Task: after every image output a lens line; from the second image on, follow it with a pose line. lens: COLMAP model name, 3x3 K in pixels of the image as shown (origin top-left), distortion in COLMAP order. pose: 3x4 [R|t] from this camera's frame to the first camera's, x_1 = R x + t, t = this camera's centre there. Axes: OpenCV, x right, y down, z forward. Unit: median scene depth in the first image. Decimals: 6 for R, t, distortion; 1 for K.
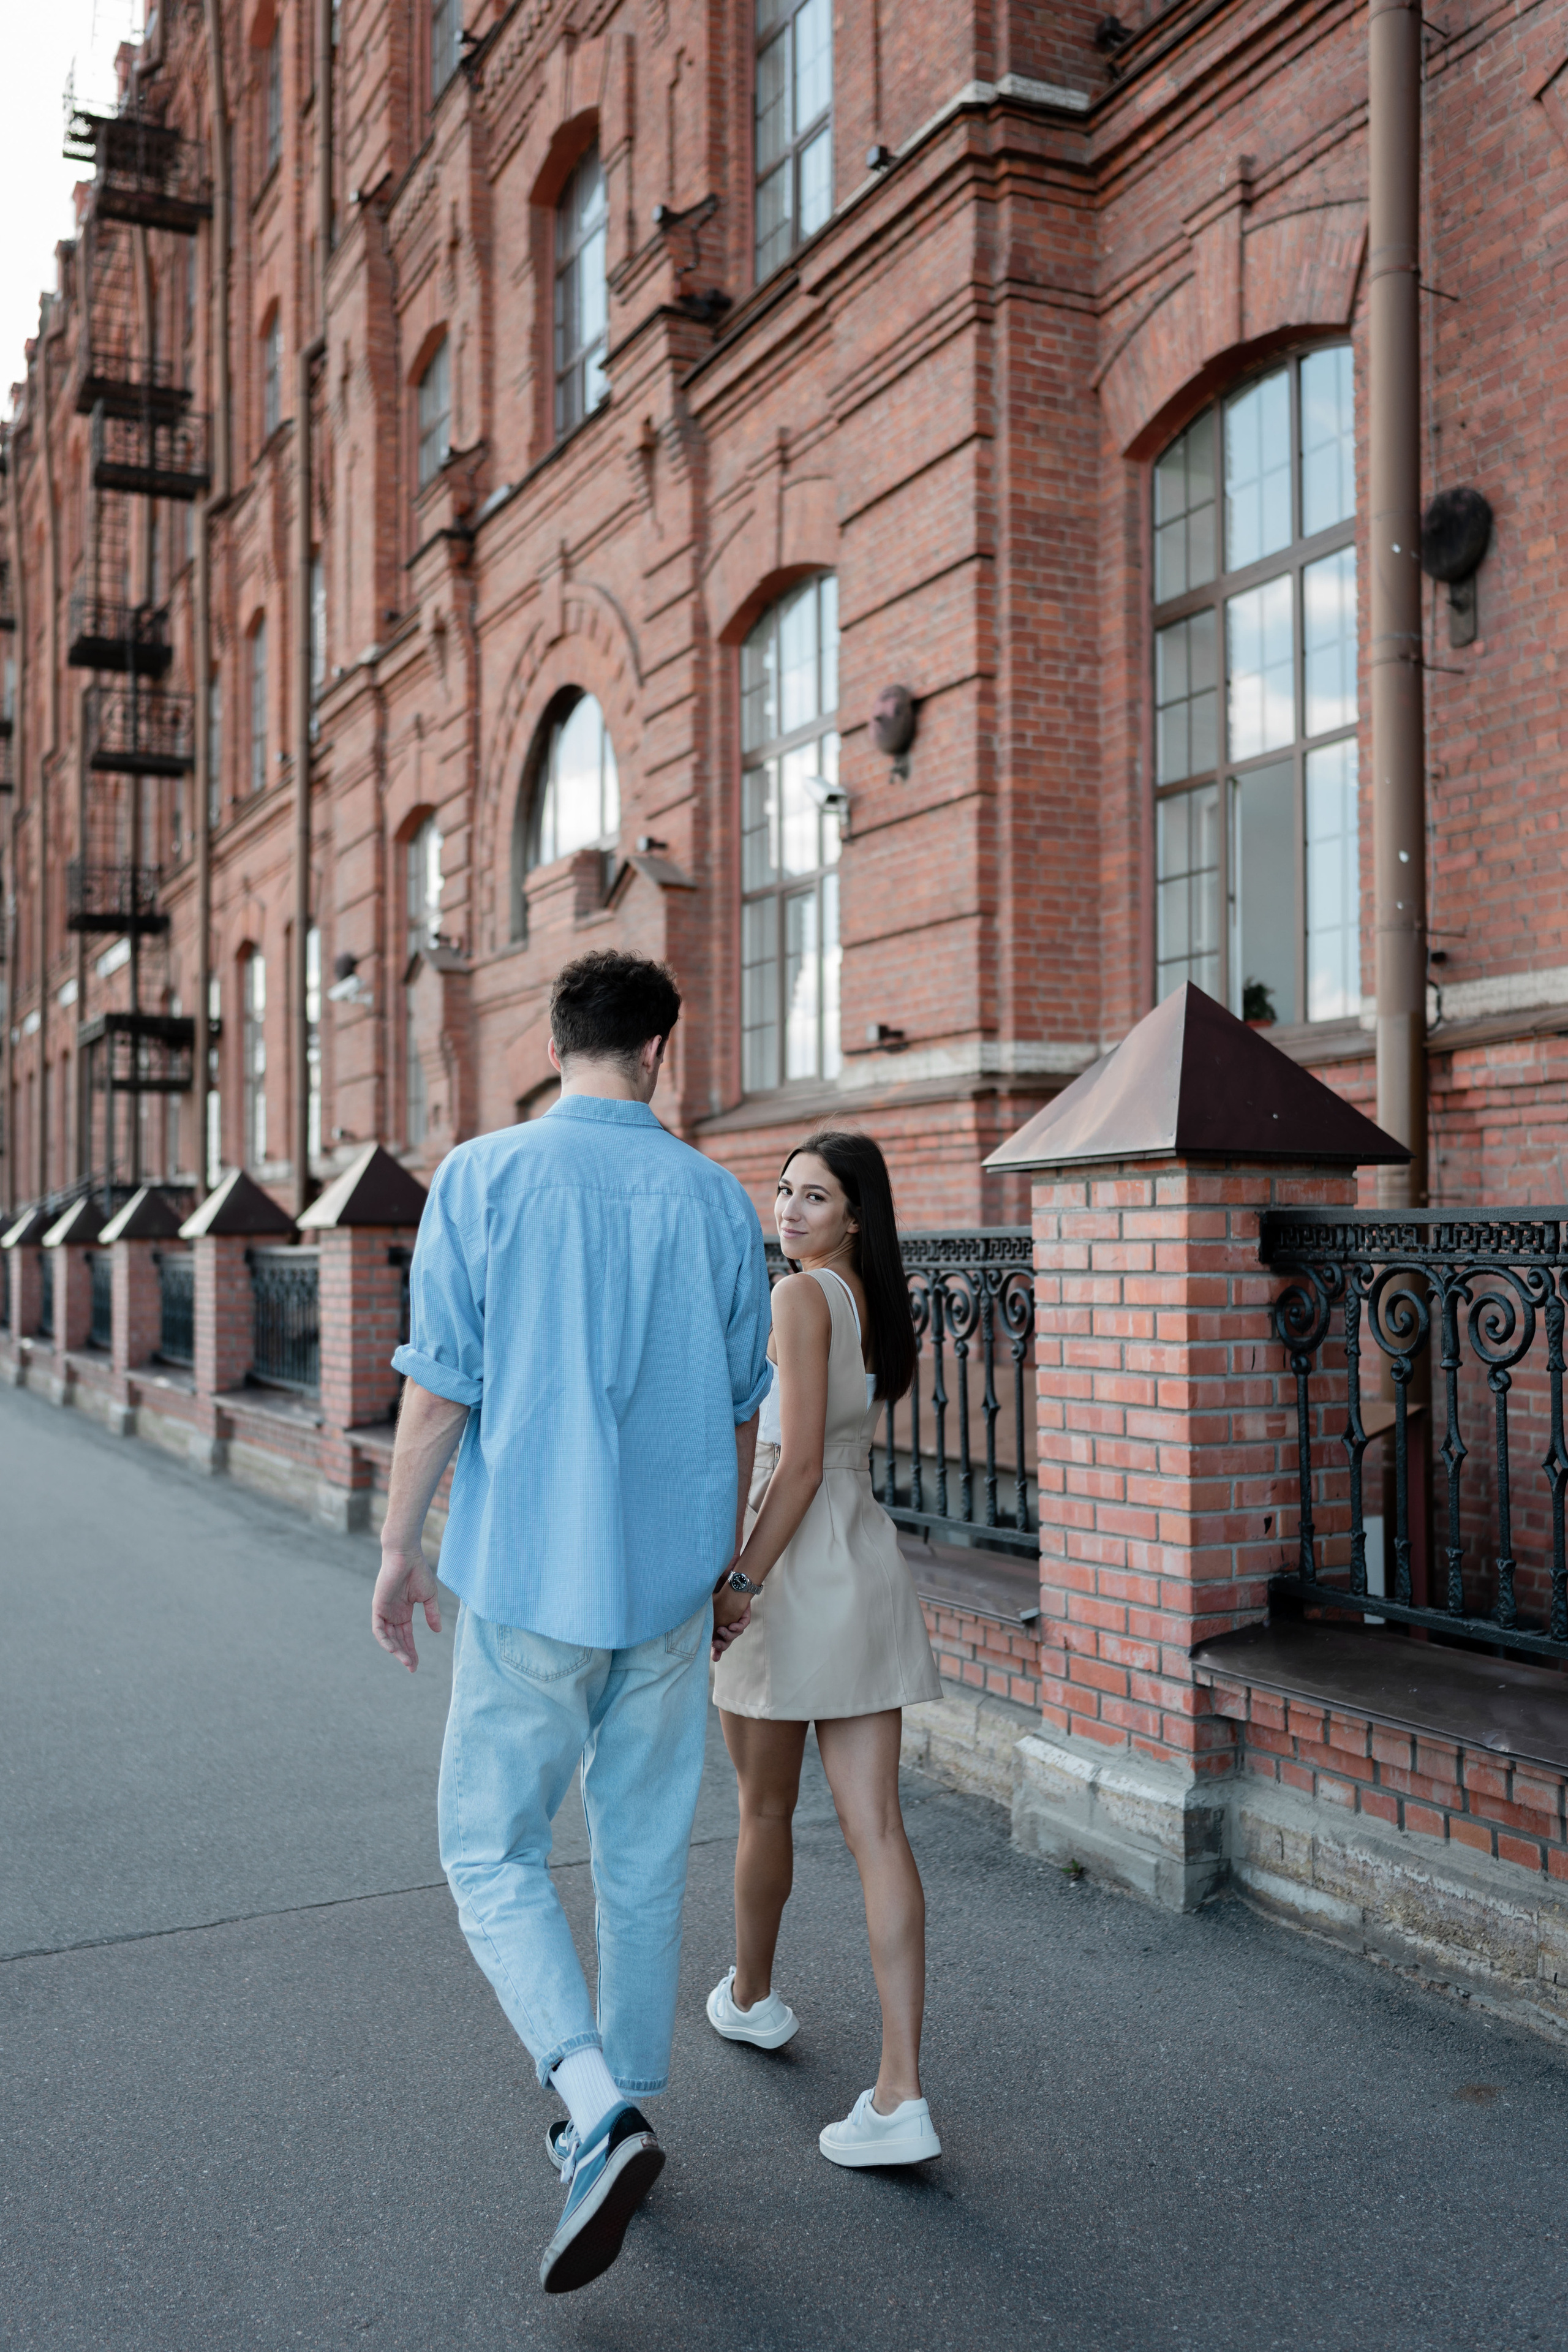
lens RADIAL K [[2260.8, 0, 760.3], [0, 2260.8, 1151.9], [0, 0, 1]] dist [-0.000741, 0.000000]
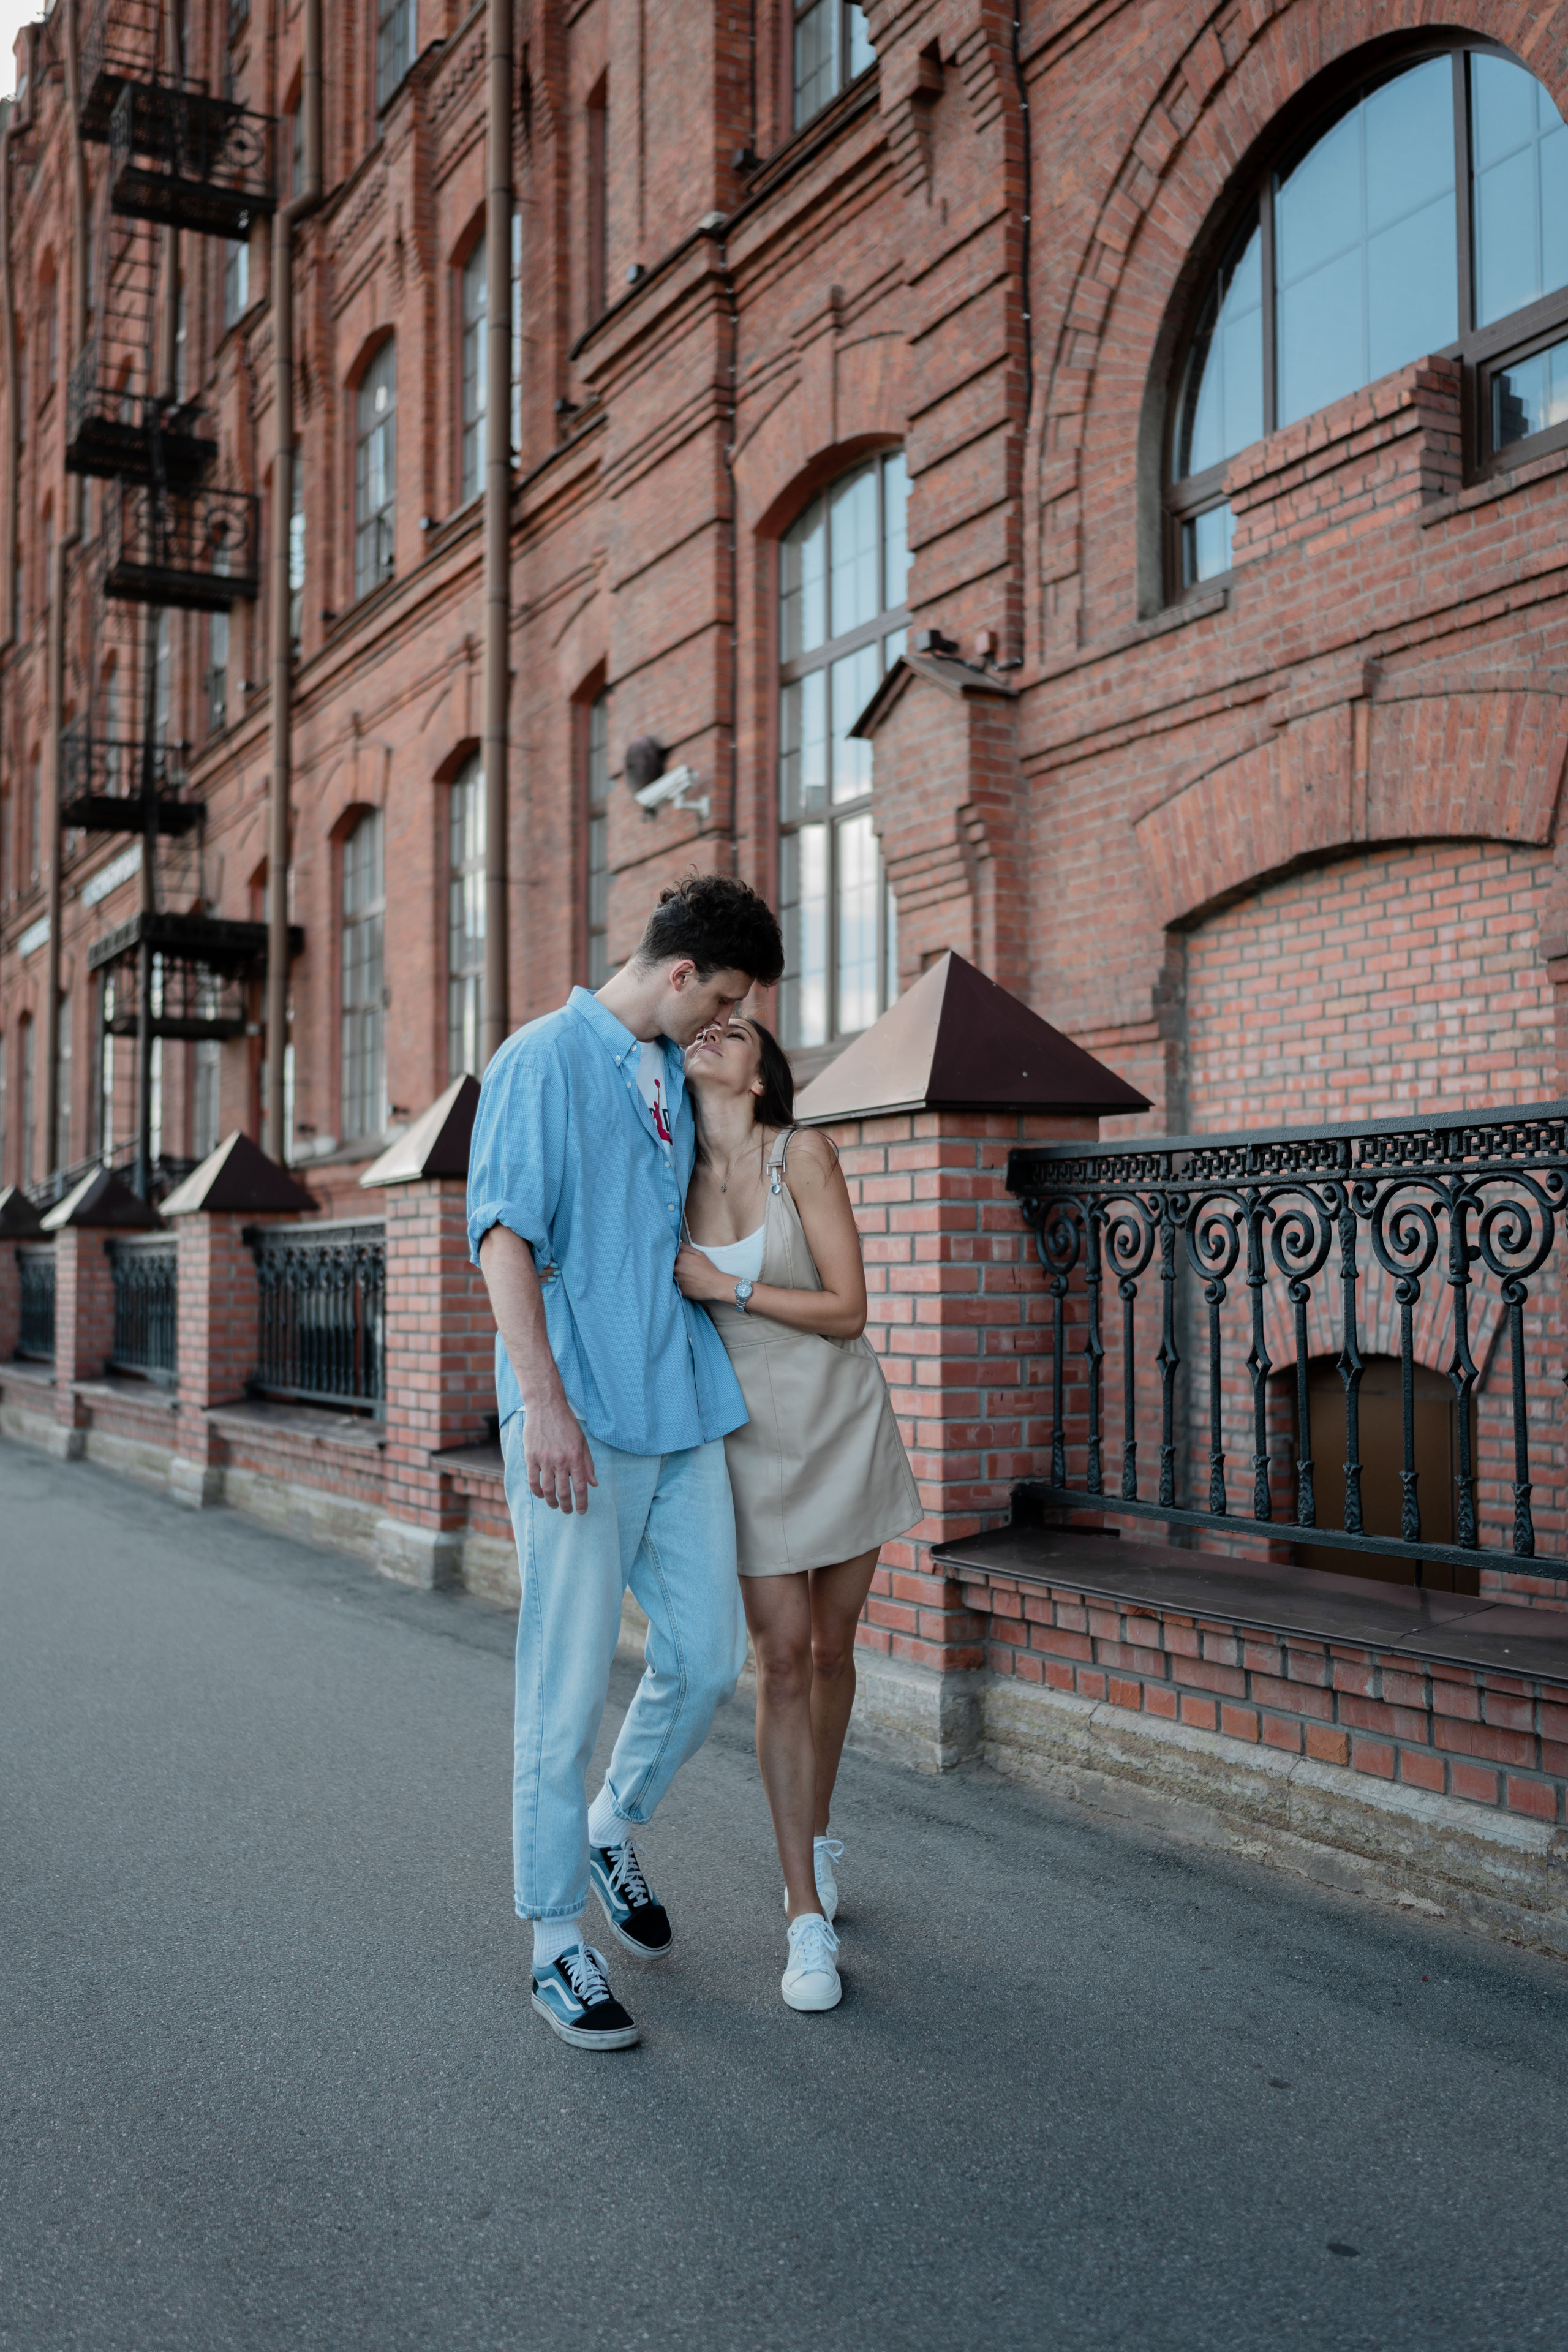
lens RADIAL K [[2260.8, 0, 774.8], [0, 2260.8, 1133.0], [0, 0, 1]] dist [-0.000741, 0.000000]
pose [[0.999003, -0.018557, 0.040602, -0.115230], [0.018482, 0.999827, 0.002218, 0.012886], [-0.040636, -0.001465, 0.999173, 0.248602]]
